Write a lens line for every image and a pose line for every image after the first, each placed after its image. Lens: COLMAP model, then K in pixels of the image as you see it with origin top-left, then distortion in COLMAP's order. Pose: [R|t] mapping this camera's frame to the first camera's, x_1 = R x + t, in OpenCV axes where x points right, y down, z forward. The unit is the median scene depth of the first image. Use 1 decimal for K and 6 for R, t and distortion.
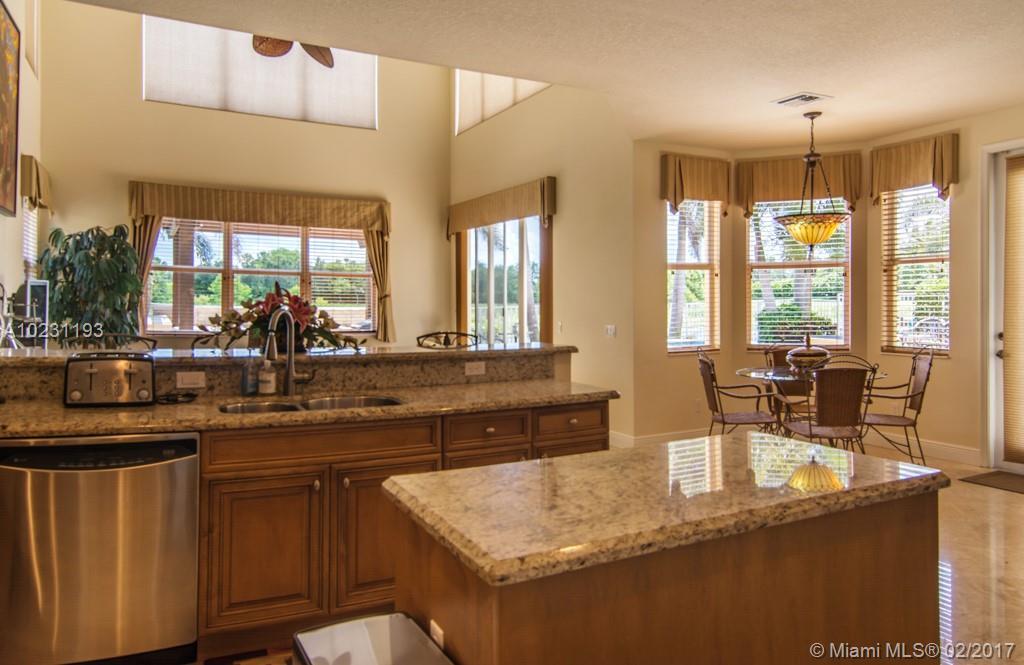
lens RADIAL K [[679.6, 0, 512.0], [0, 679.6, 332.5], [0, 0, 1]] dist [-0.030962, -0.002569]
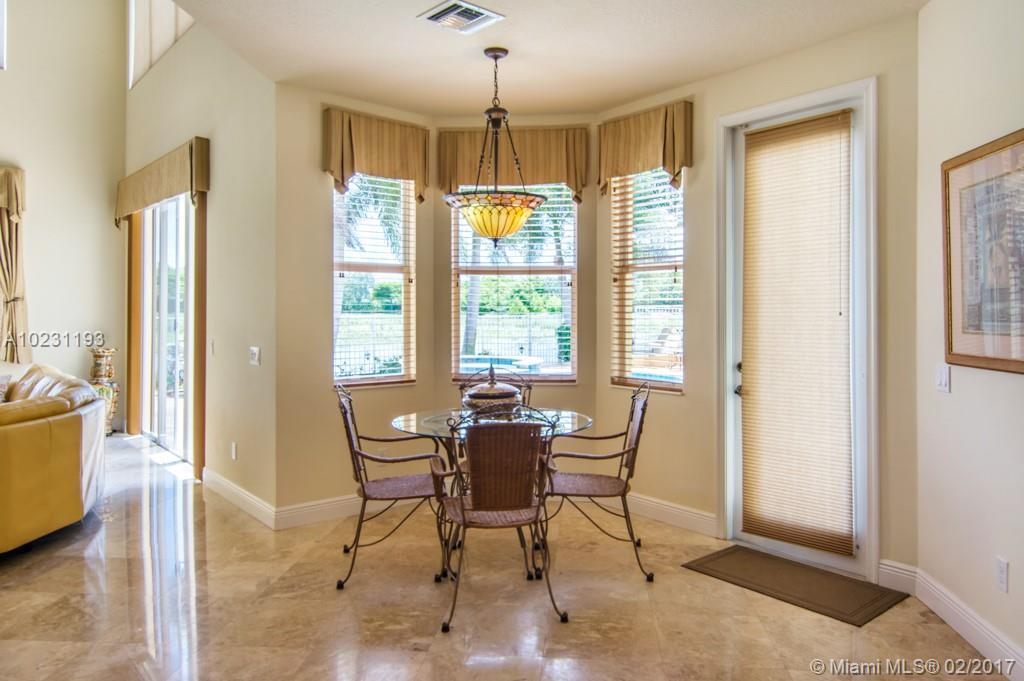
lens RADIAL K [[709.4, 0, 517.7], [0, 709.4, 339.1], [0, 0, 1]] dist [-0.006071, -0.005814]
pose [[0.965606, 0.007386, 0.259905, 0.232789], [-0.005534, 0.999954, -0.007858, -0.016494], [-0.259951, 0.006149, 0.965602, 0.237337]]
